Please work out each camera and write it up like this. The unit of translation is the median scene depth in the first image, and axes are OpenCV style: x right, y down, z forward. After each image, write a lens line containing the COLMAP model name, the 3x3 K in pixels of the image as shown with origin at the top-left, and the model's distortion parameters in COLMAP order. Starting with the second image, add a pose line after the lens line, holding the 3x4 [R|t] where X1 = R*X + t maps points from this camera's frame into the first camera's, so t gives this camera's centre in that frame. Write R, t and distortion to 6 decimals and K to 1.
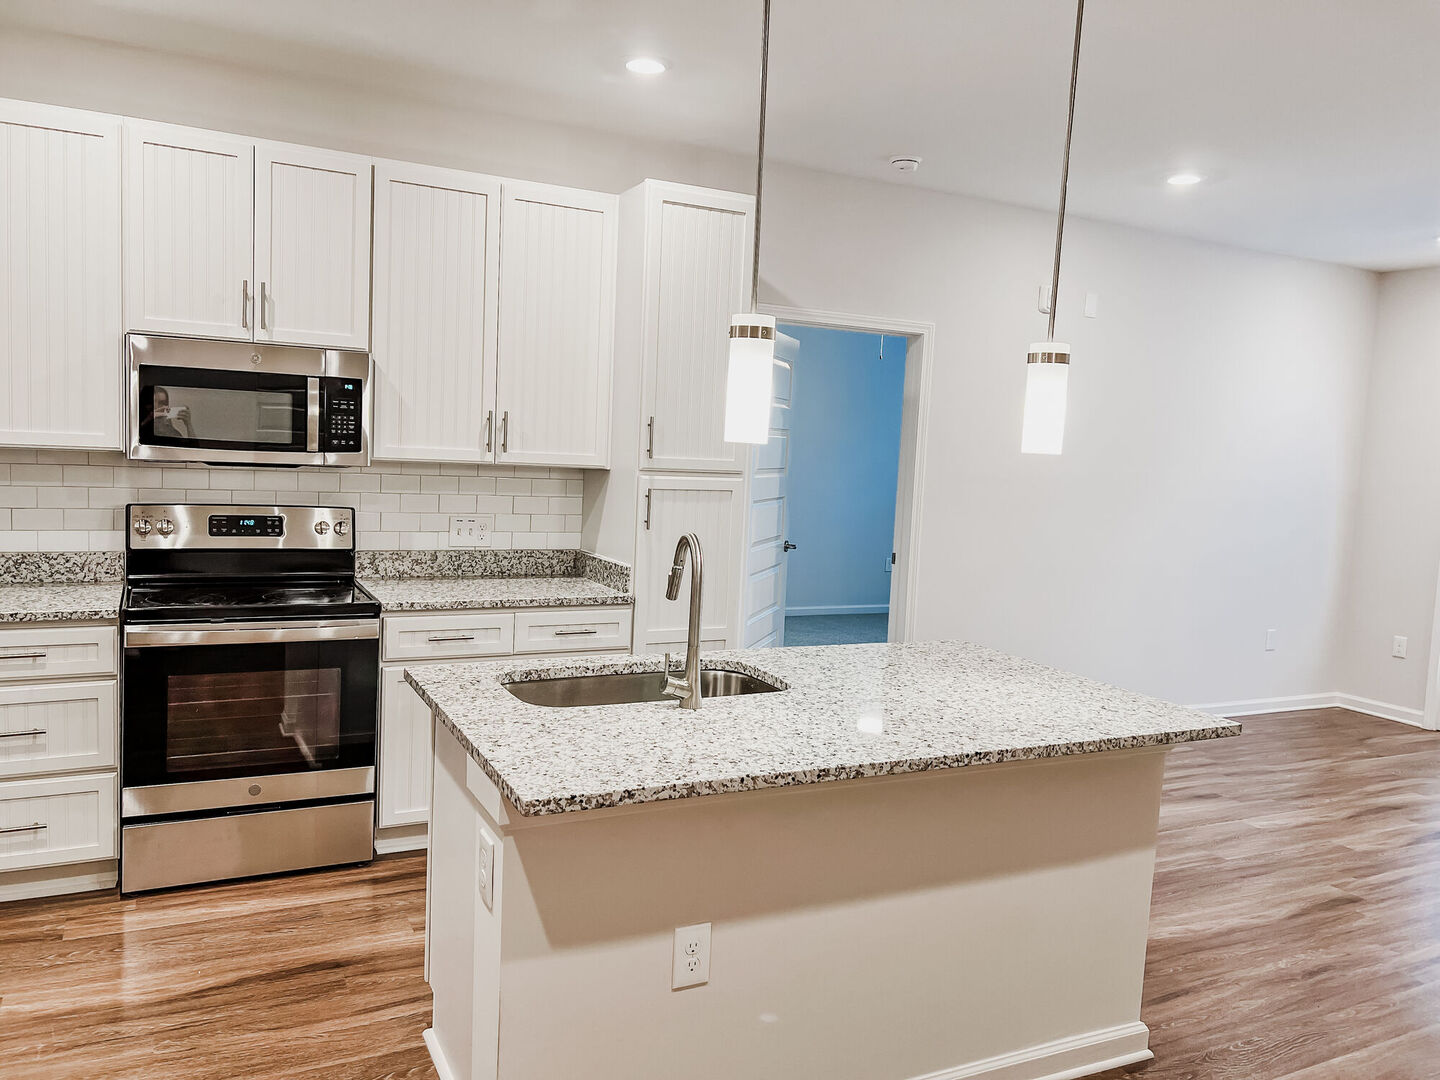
lens RADIAL K [[1083.6, 0, 716.9], [0, 1083.6, 539.9], [0, 0, 1]] dist [0.045292, -0.032572]
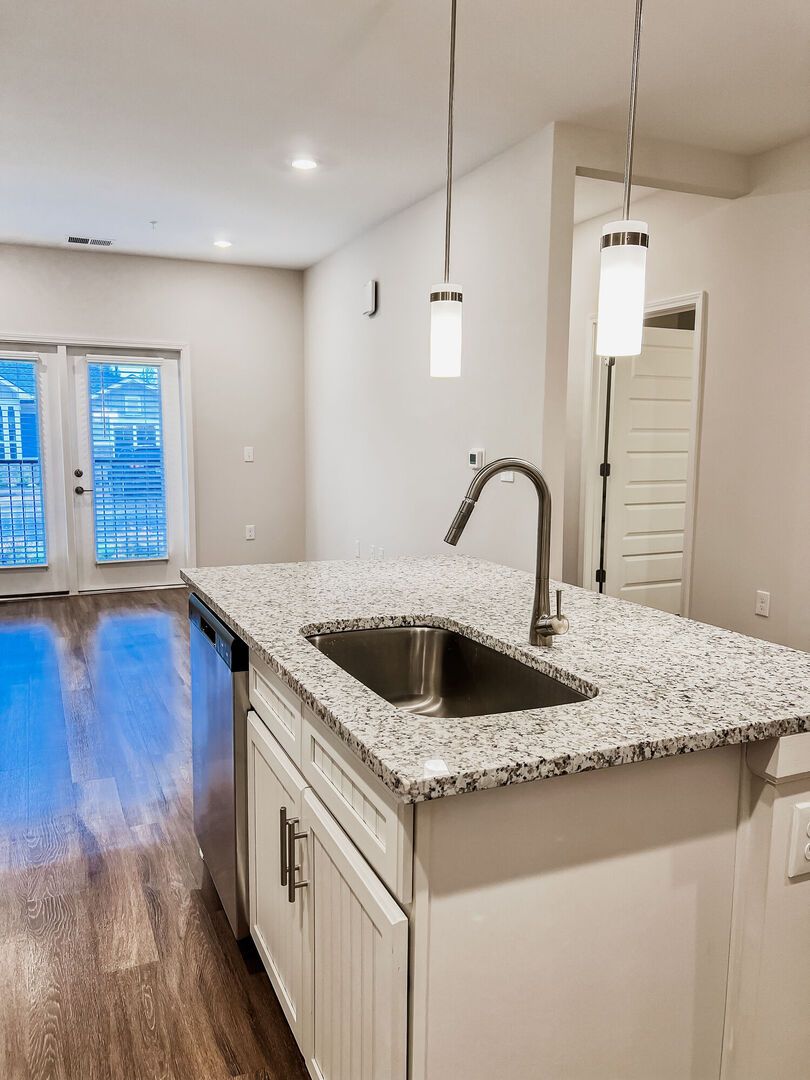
lens RADIAL K [[812.7, 0, 404.3], [0, 812.7, 546.3], [0, 0, 1]] dist [0.045292, -0.032572]
pose [[0.061774, -0.190426, 0.979756, -0.673591], [0.090357, 0.978667, 0.184517, -0.065516], [-0.993992, 0.077130, 0.077663, 1.009972]]
